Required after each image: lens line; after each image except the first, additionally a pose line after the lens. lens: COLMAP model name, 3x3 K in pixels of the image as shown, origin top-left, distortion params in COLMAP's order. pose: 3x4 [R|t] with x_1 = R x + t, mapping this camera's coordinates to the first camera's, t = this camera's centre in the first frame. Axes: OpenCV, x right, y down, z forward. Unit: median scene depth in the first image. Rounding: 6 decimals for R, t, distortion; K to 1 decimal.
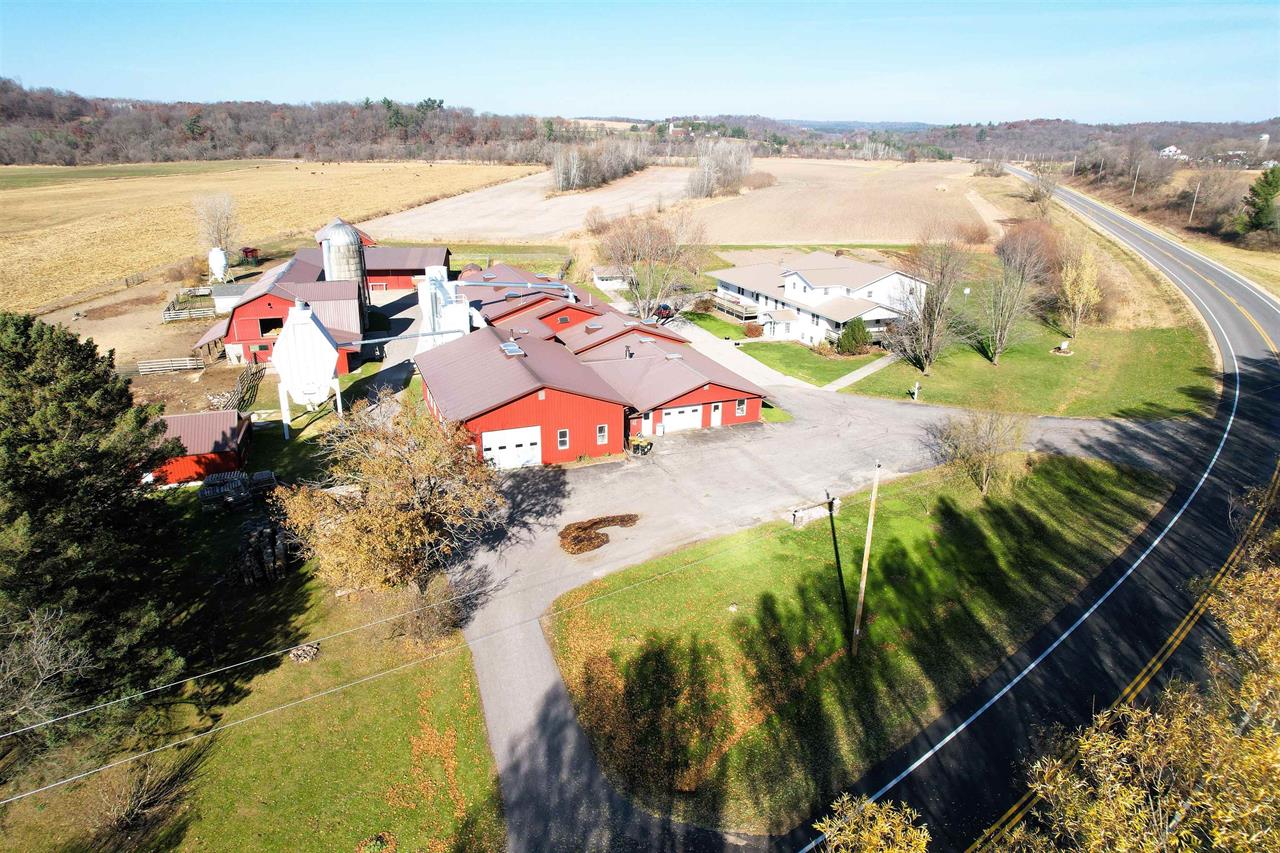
lens RADIAL K [[812.8, 0, 640.0], [0, 812.8, 426.5], [0, 0, 1]] dist [-0.081737, 0.072313]
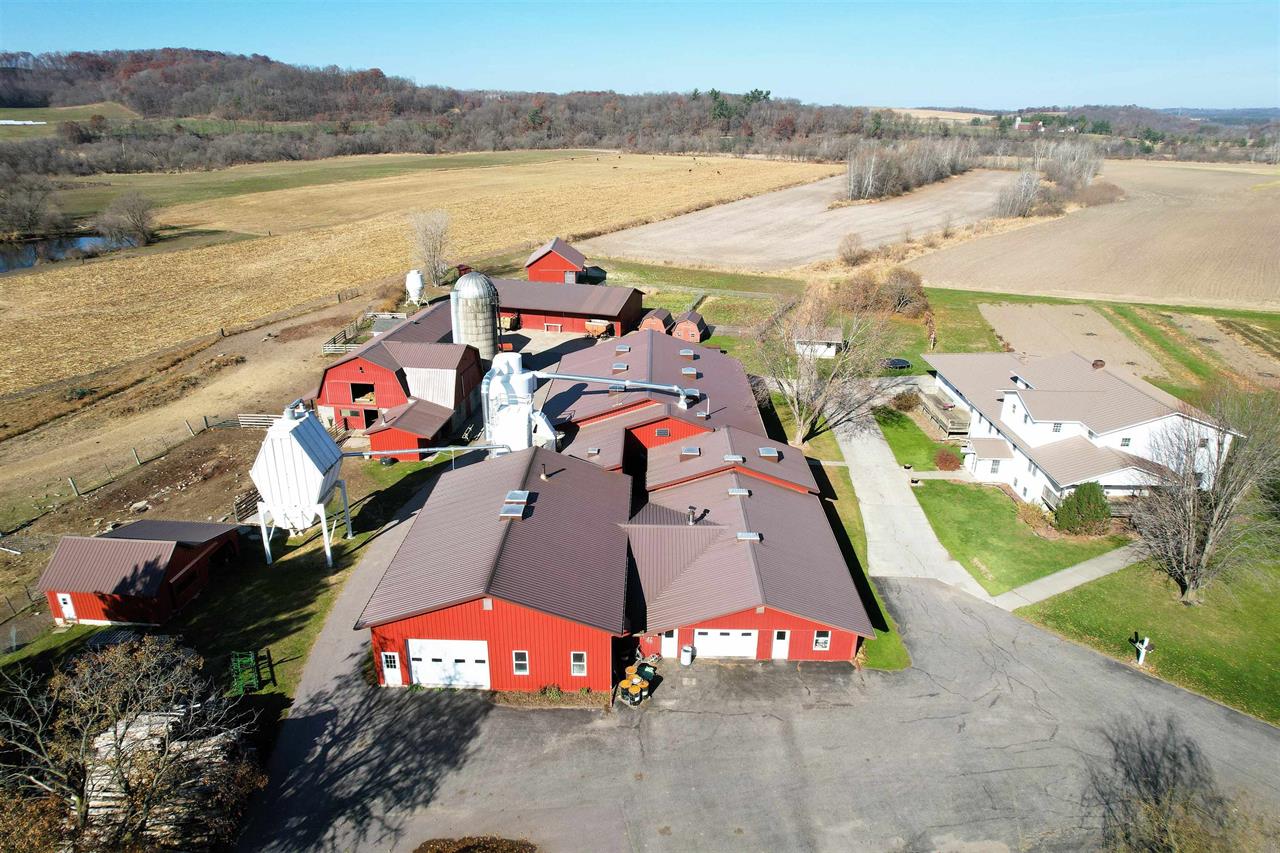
lens RADIAL K [[812.8, 0, 640.0], [0, 812.8, 426.5], [0, 0, 1]] dist [-0.081737, 0.072313]
pose [[0.924462, 0.135211, -0.356493, 0.026678], [-0.130191, 0.990754, 0.038163, -0.027122], [0.358357, 0.011132, 0.933518, 0.044093]]
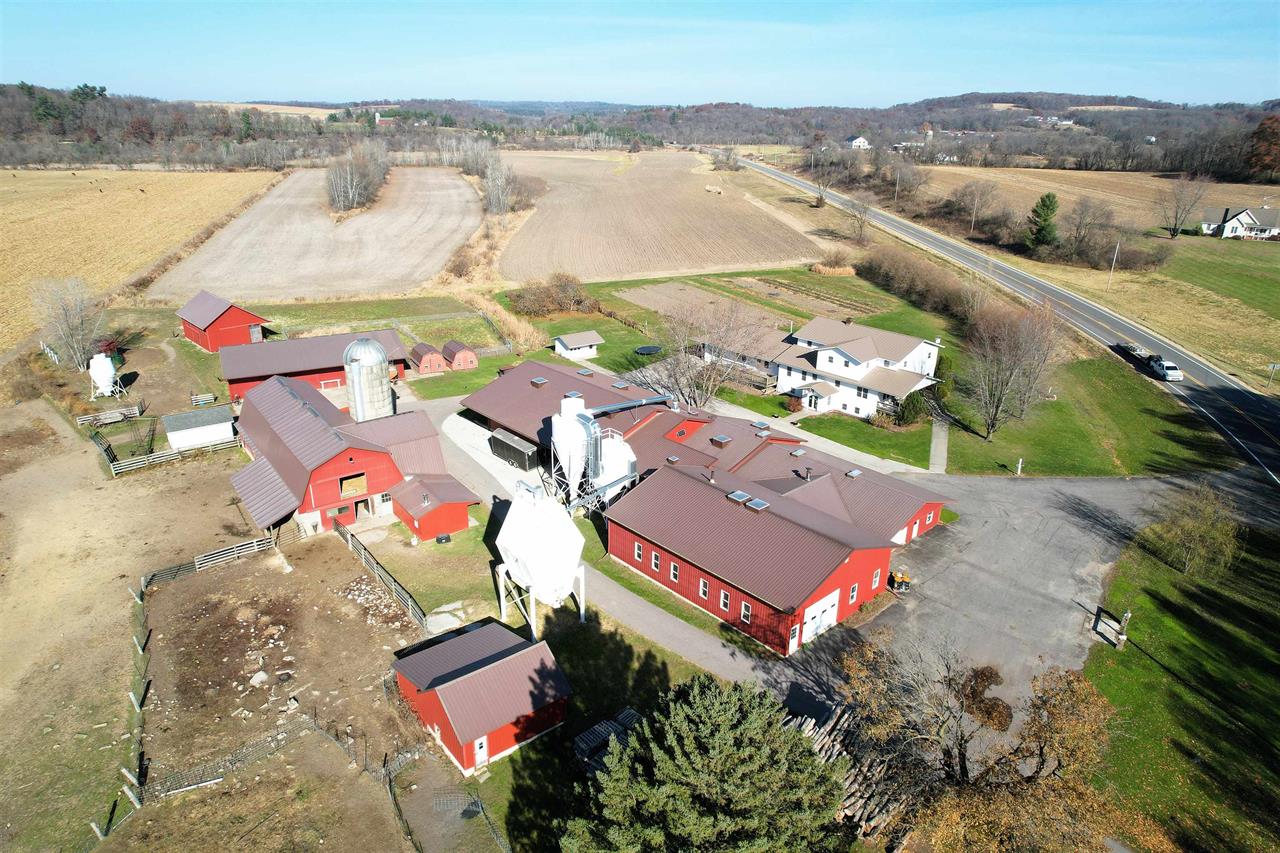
lens RADIAL K [[812.8, 0, 640.0], [0, 812.8, 426.5], [0, 0, 1]] dist [-0.081737, 0.072313]
pose [[0.934127, -0.127715, 0.333311, -0.075761], [0.120135, 0.991811, 0.043346, -0.030931], [-0.336117, -0.000449, 0.941820, 0.018176]]
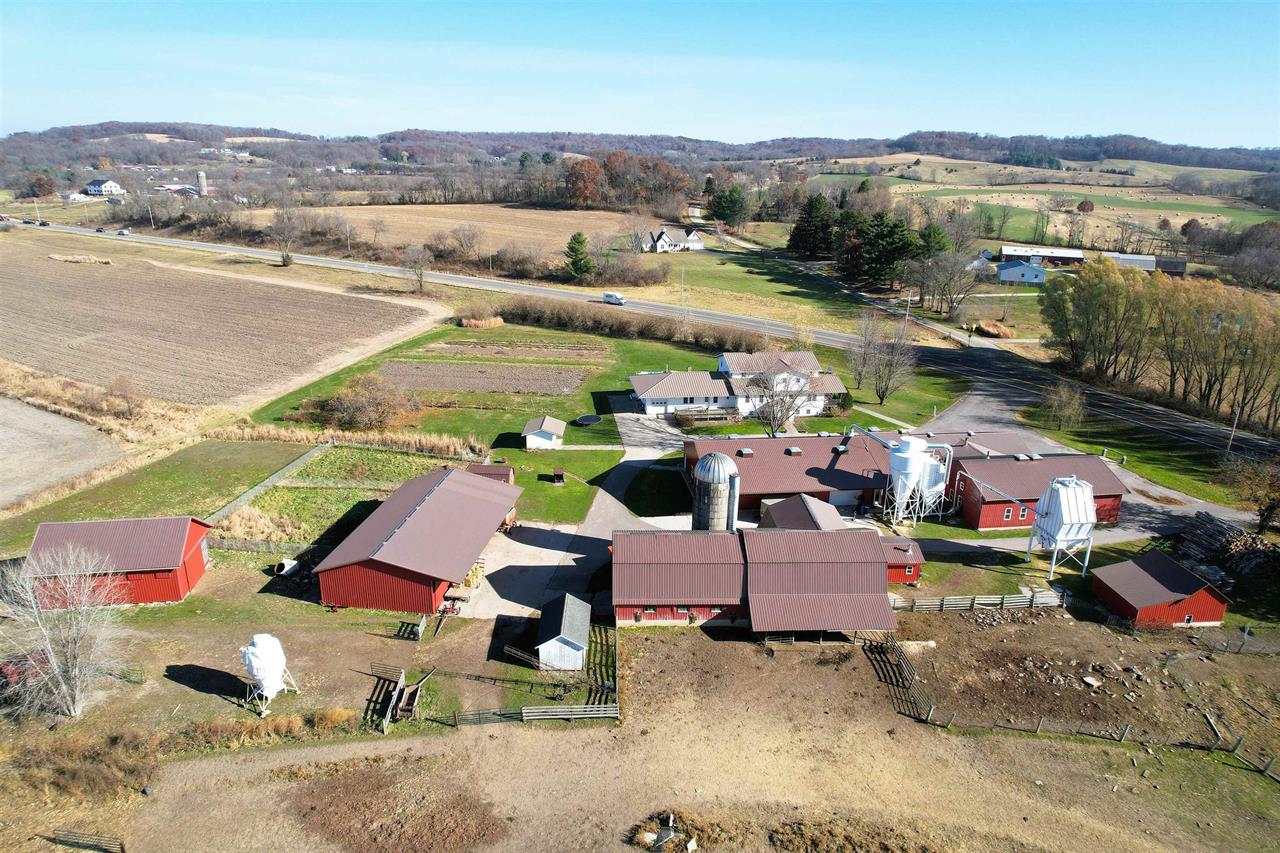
lens RADIAL K [[812.8, 0, 640.0], [0, 812.8, 426.5], [0, 0, 1]] dist [-0.081737, 0.072313]
pose [[0.234873, -0.314285, 0.919815, -0.221292], [0.319260, 0.918731, 0.232392, -0.095269], [-0.918100, 0.239078, 0.316124, 0.152757]]
